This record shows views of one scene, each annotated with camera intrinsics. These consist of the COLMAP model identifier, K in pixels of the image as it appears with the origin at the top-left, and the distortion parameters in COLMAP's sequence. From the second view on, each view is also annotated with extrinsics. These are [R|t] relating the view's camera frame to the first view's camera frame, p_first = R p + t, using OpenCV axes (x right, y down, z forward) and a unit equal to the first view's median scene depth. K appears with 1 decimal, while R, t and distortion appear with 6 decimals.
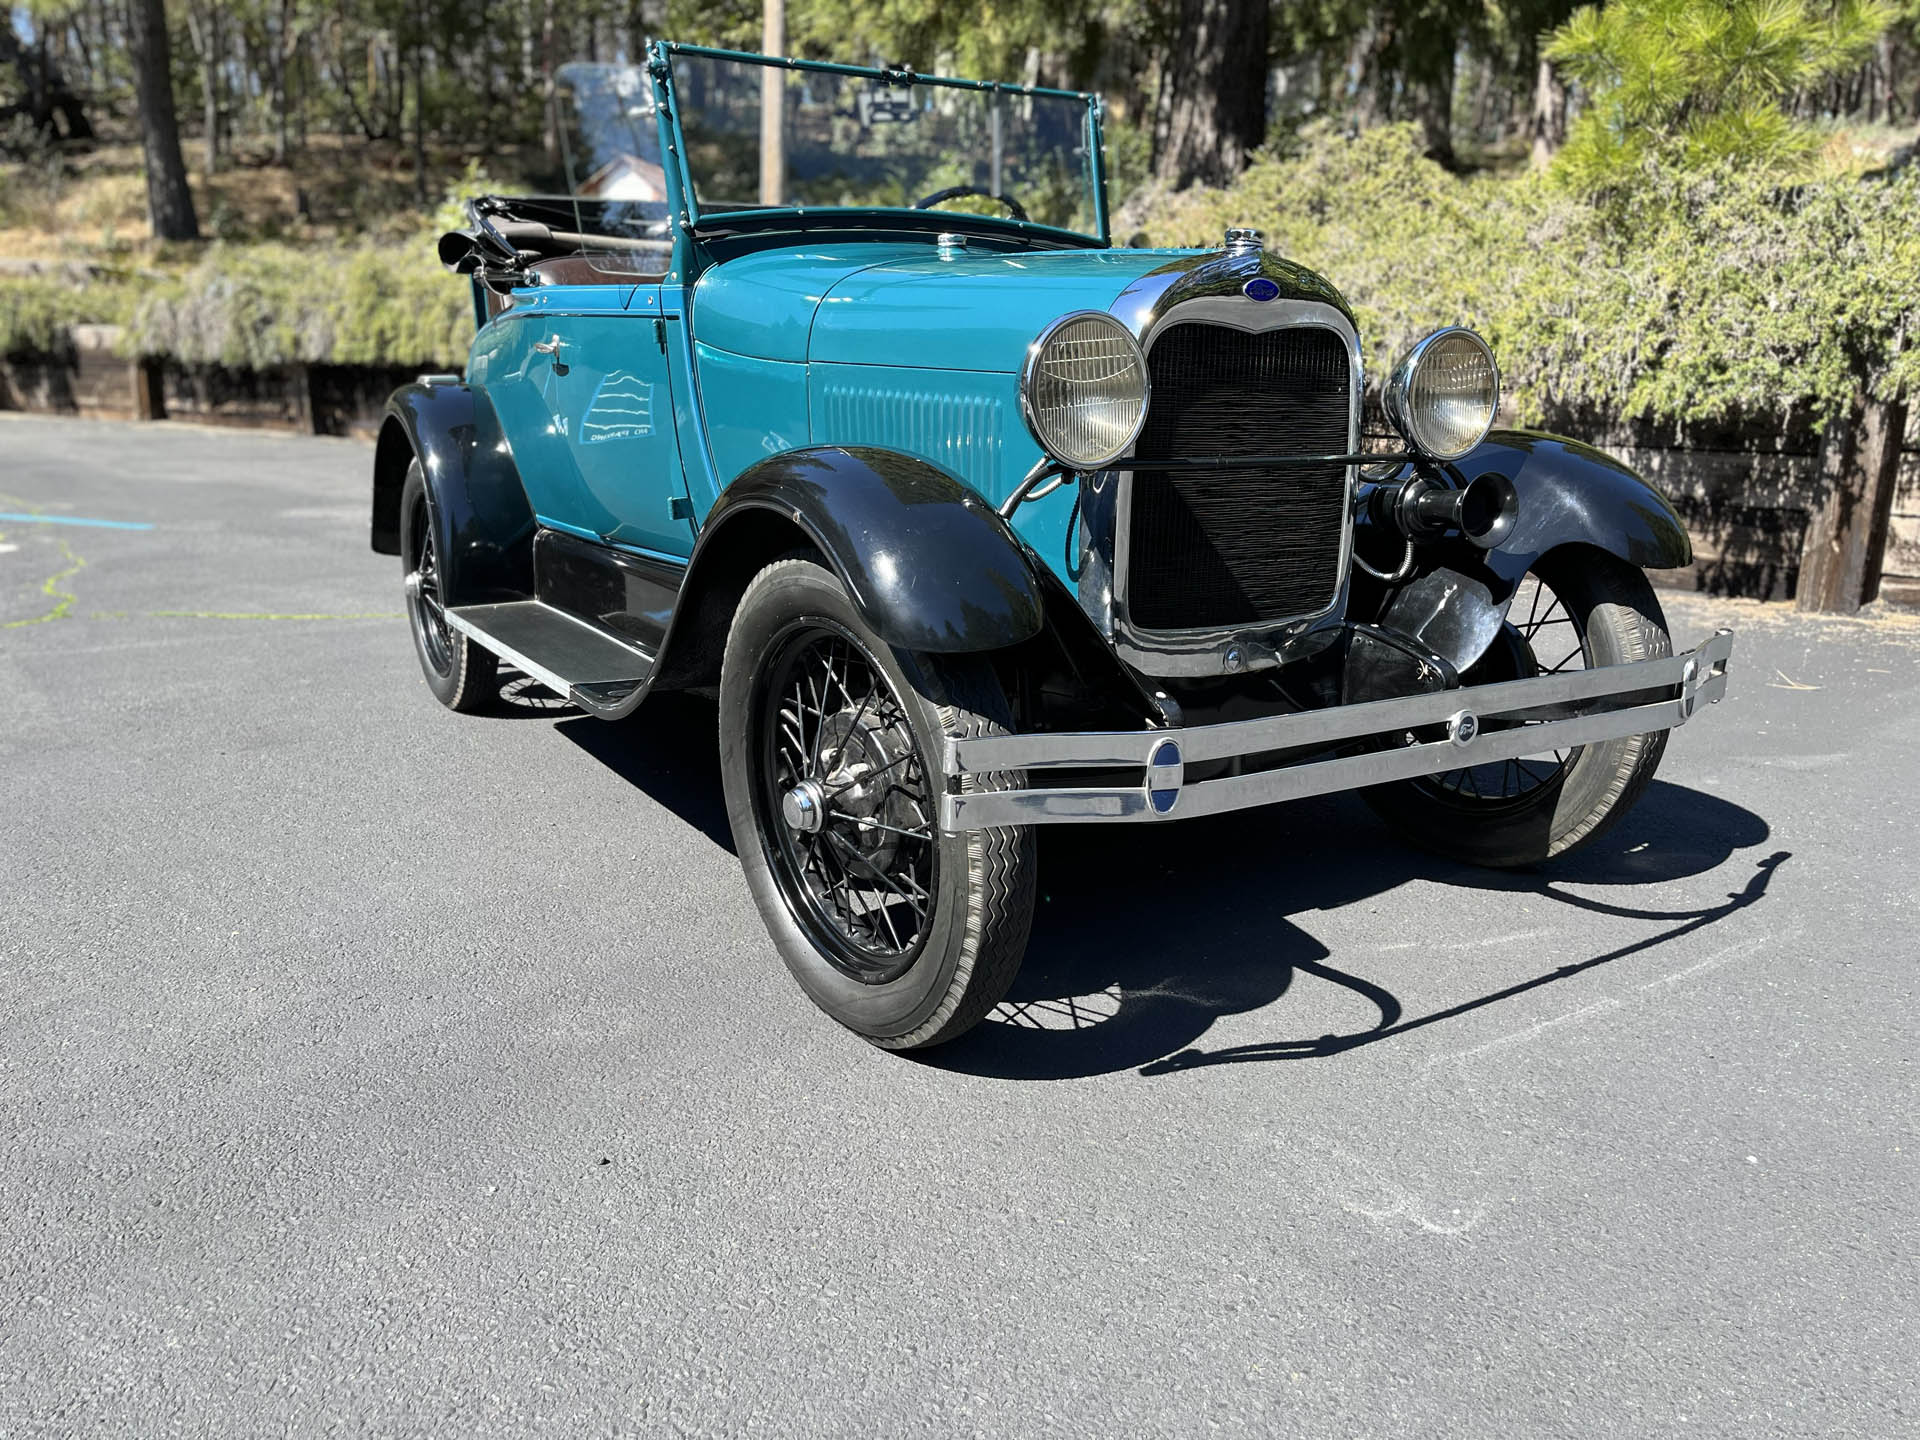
lens RADIAL K [[1431.7, 0, 960.0], [0, 1431.7, 720.0], [0, 0, 1]] dist [0.048499, 0.000008]
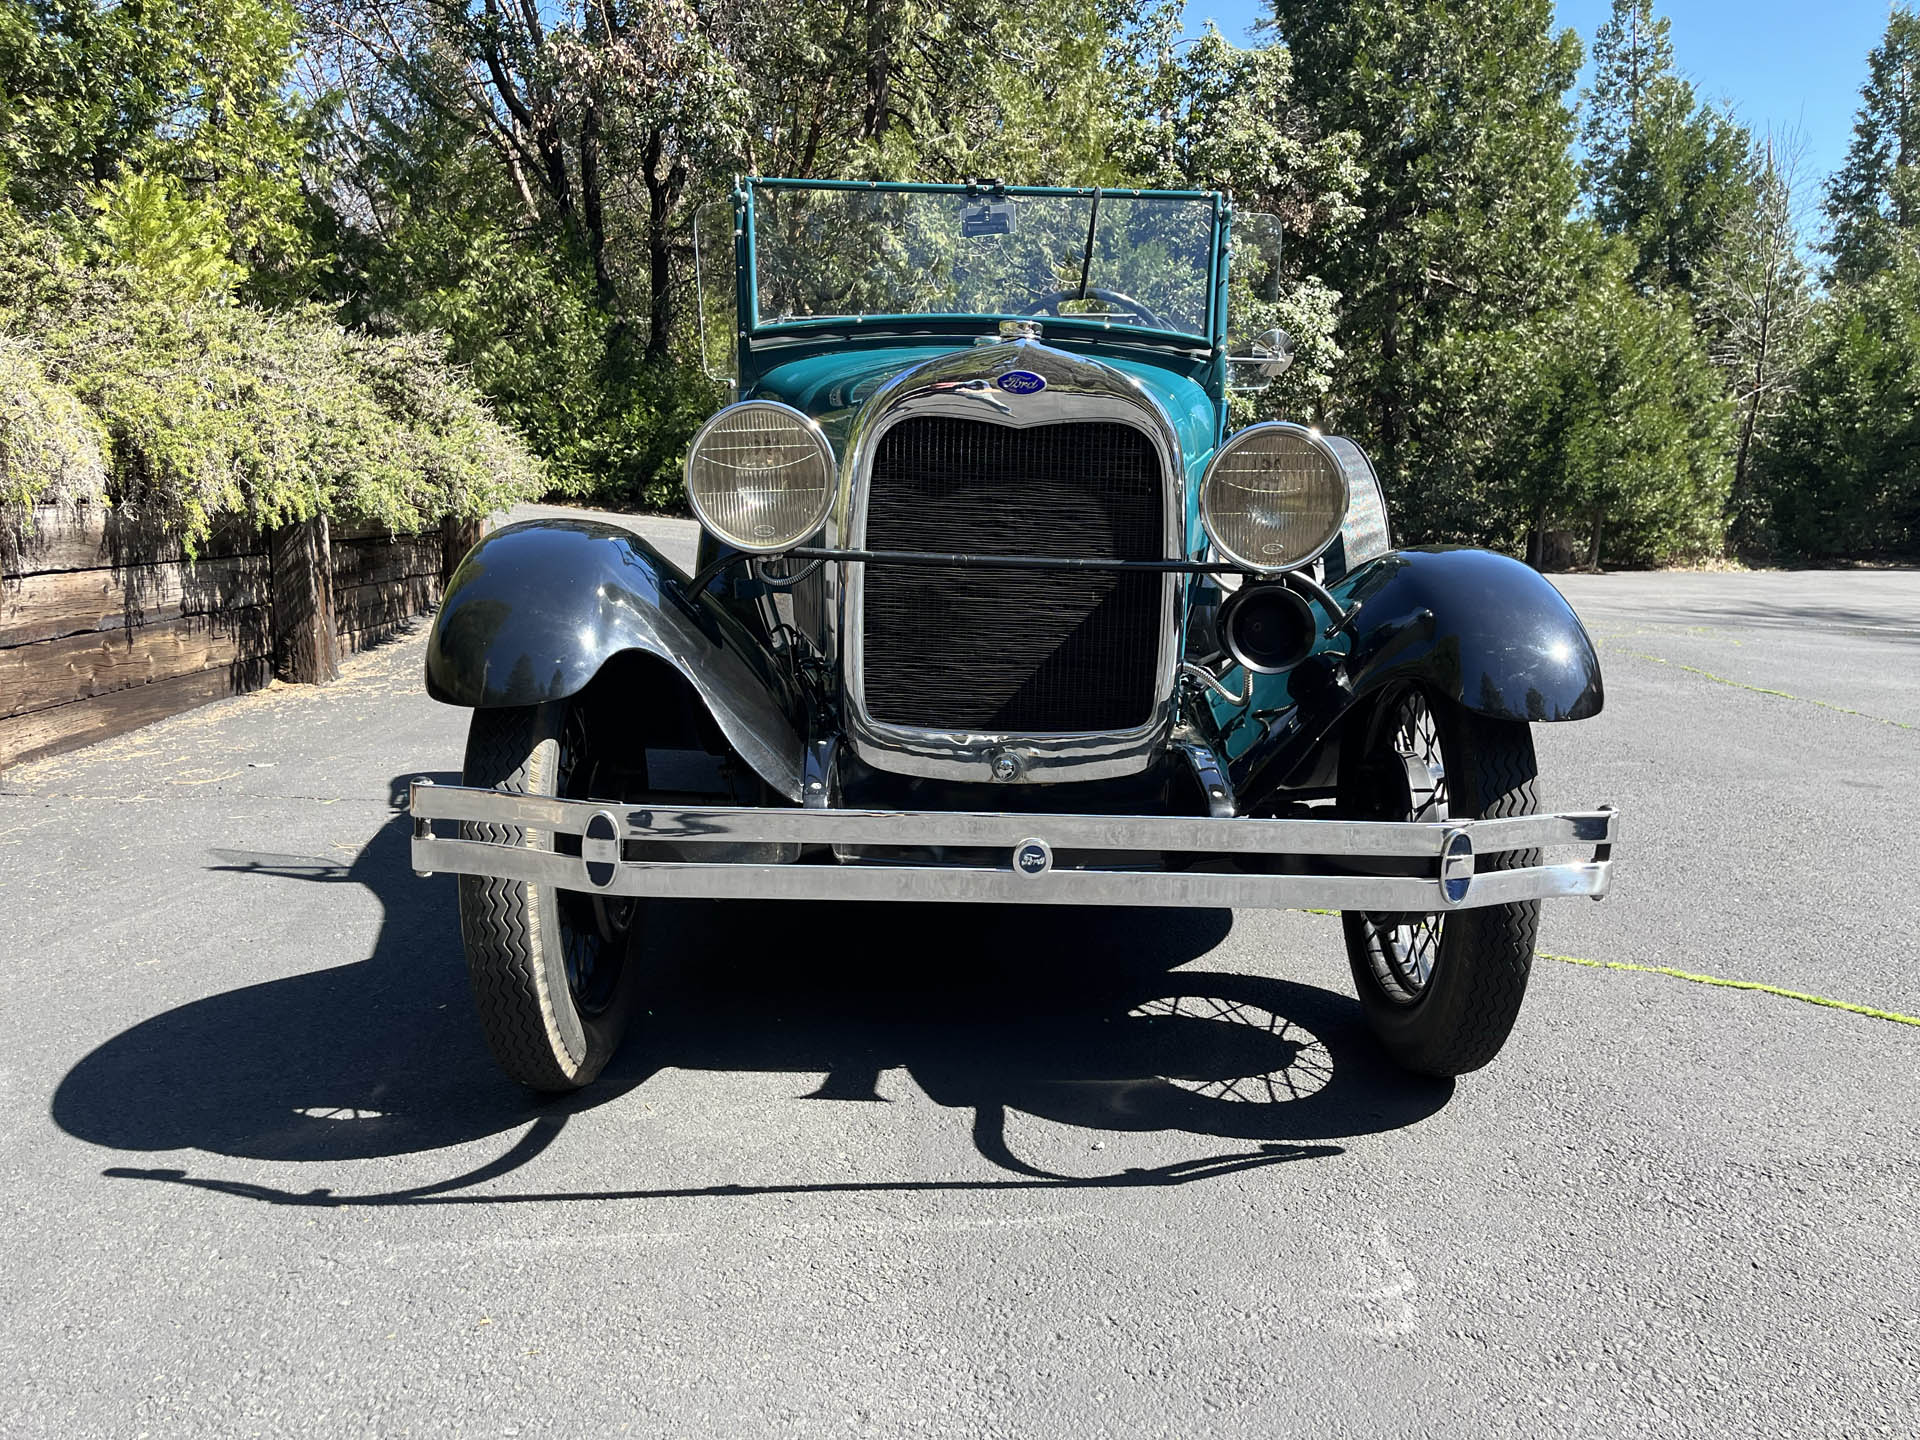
lens RADIAL K [[1456.0, 0, 985.1], [0, 1456.0, 714.6], [0, 0, 1]] dist [0.056494, -0.091301]
pose [[0.873669, 0.090198, -0.478087, 0.610335], [-0.133847, 0.989306, -0.057947, -0.021504], [0.467748, 0.114617, 0.876399, 0.164438]]
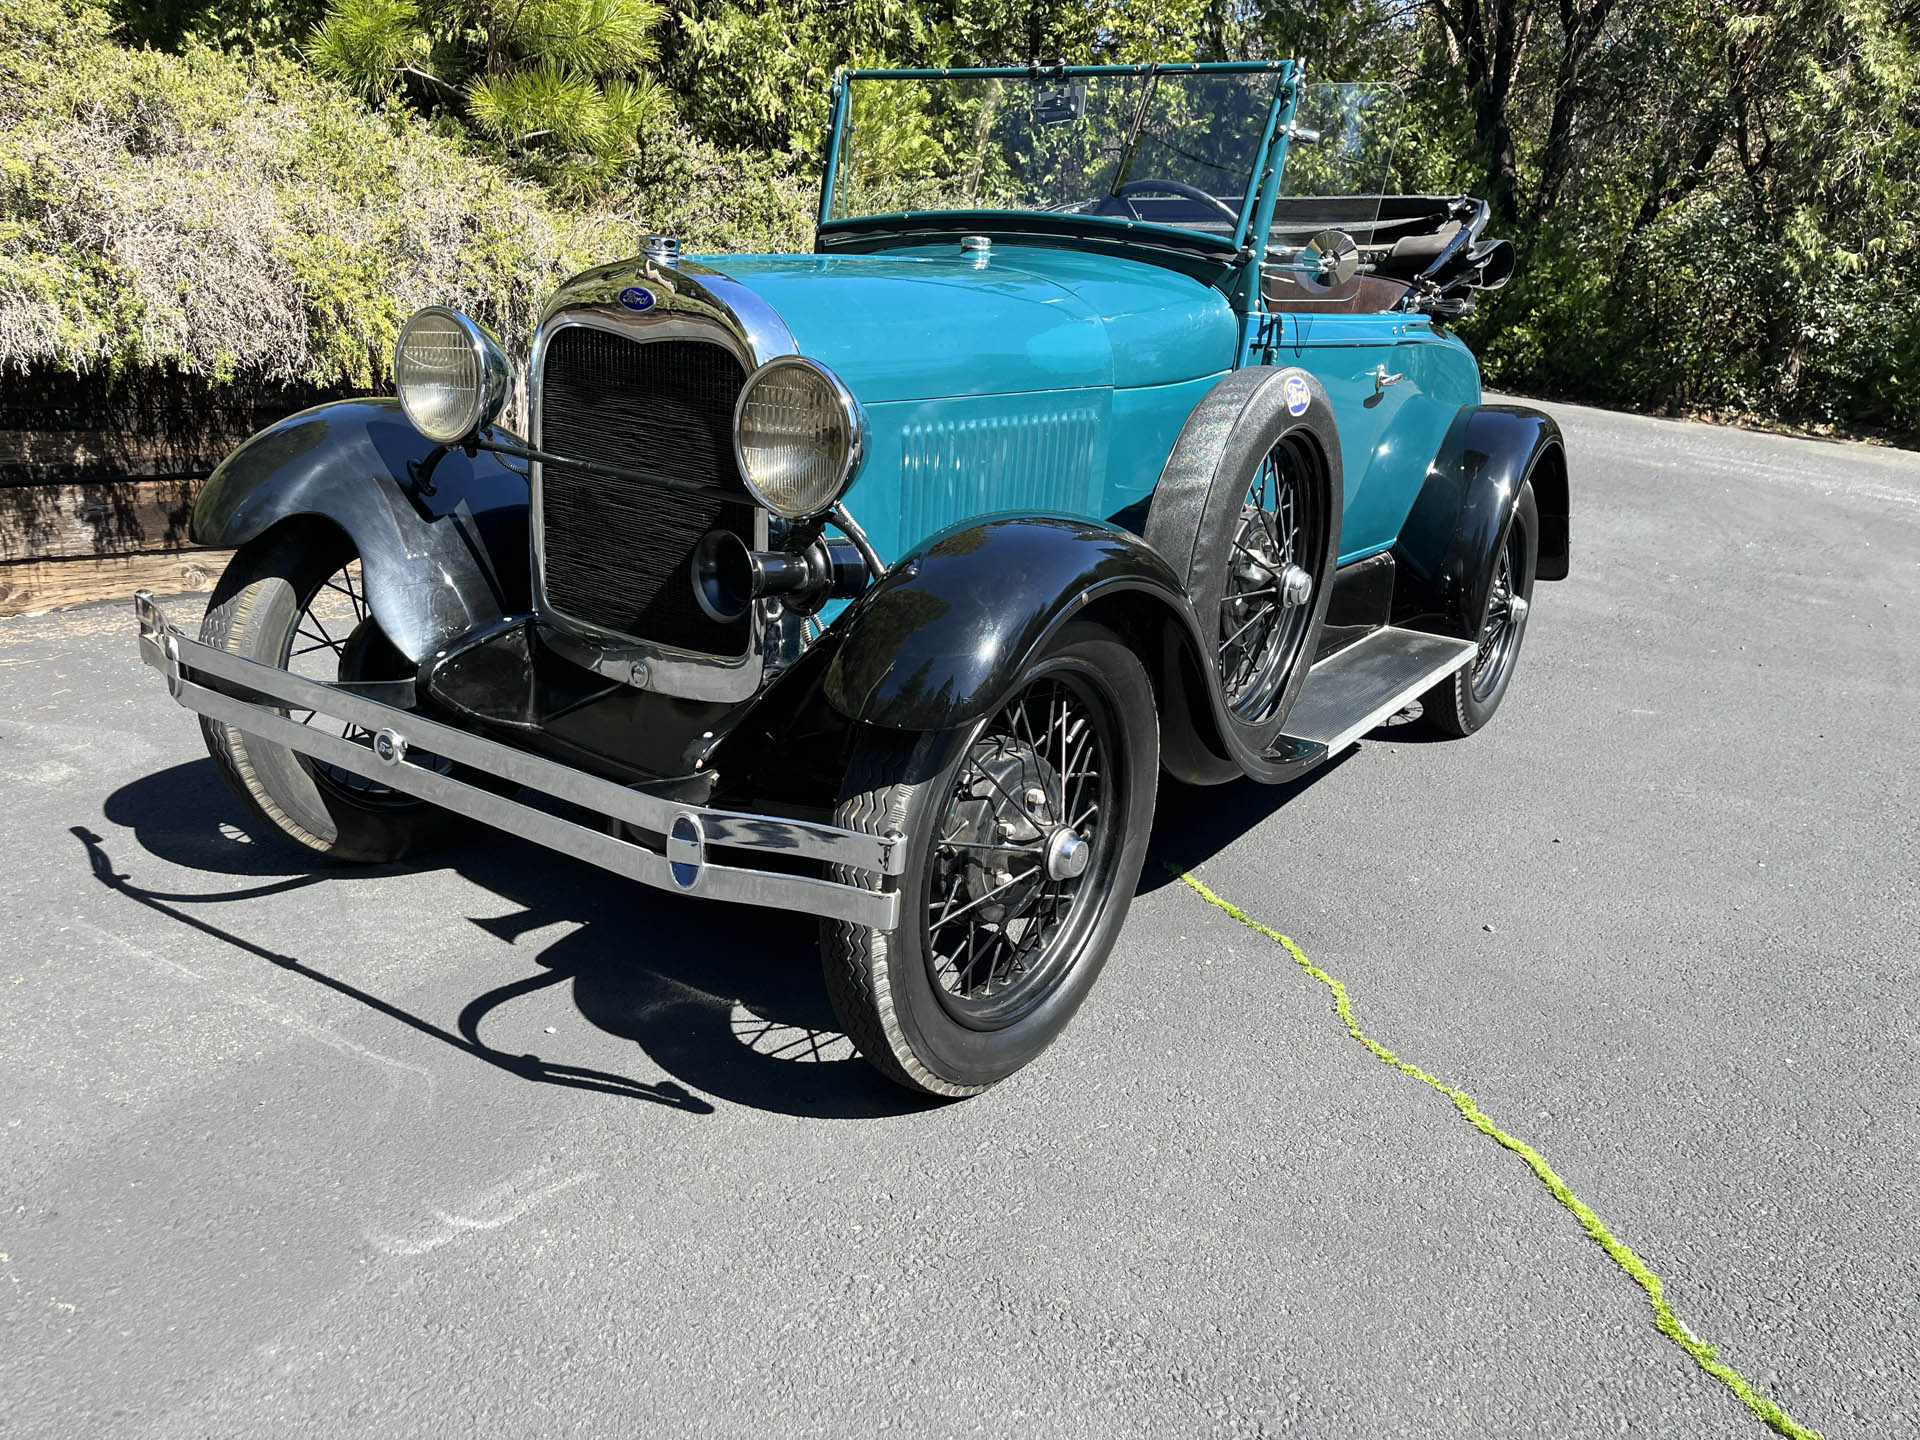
lens RADIAL K [[1453.6, 0, 960.0], [0, 1453.6, 720.0], [0, 0, 1]] dist [0.055381, -0.089169]
pose [[0.420881, 0.277290, -0.863695, 1.121523], [-0.284261, 0.944493, 0.164709, -0.235743], [0.861426, 0.176192, 0.476342, 0.719847]]
